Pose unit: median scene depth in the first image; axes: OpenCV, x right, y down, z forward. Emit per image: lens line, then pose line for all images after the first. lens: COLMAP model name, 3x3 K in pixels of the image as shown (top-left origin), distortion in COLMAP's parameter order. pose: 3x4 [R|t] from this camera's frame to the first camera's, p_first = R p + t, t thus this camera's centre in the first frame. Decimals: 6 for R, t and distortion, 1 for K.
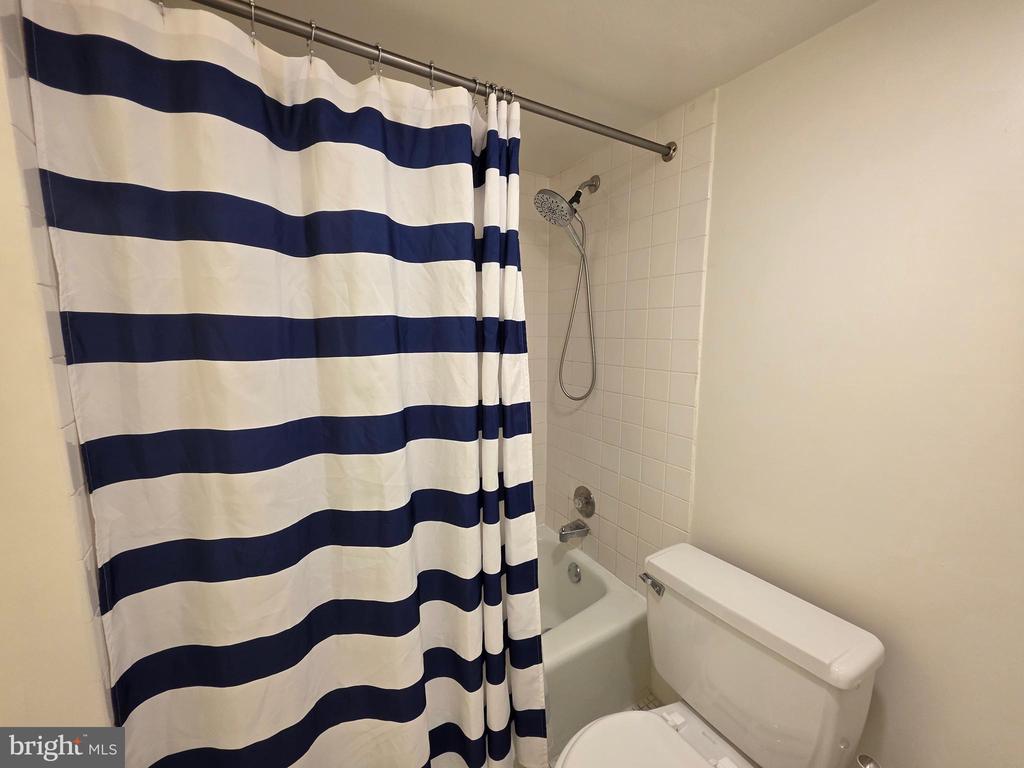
lens RADIAL K [[402.6, 0, 510.6], [0, 402.6, 397.7], [0, 0, 1]] dist [-0.013688, -0.000018]
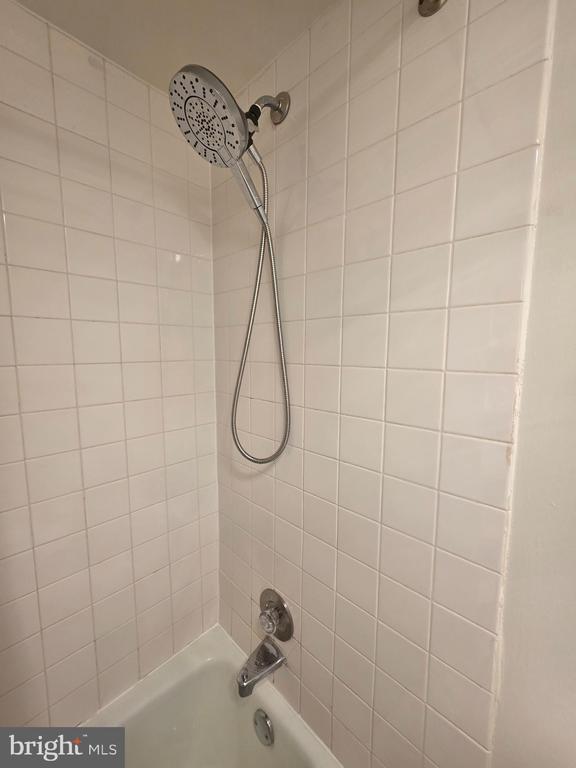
lens RADIAL K [[306.4, 0, 288.0], [0, 306.4, 384.0], [0, 0, 1]] dist [0.000289, 0.000205]
pose [[0.963881, -0.017265, 0.265774, 0.087128], [0.032667, 0.998026, -0.053643, -0.093218], [-0.264323, 0.060387, 0.962542, 0.559365]]
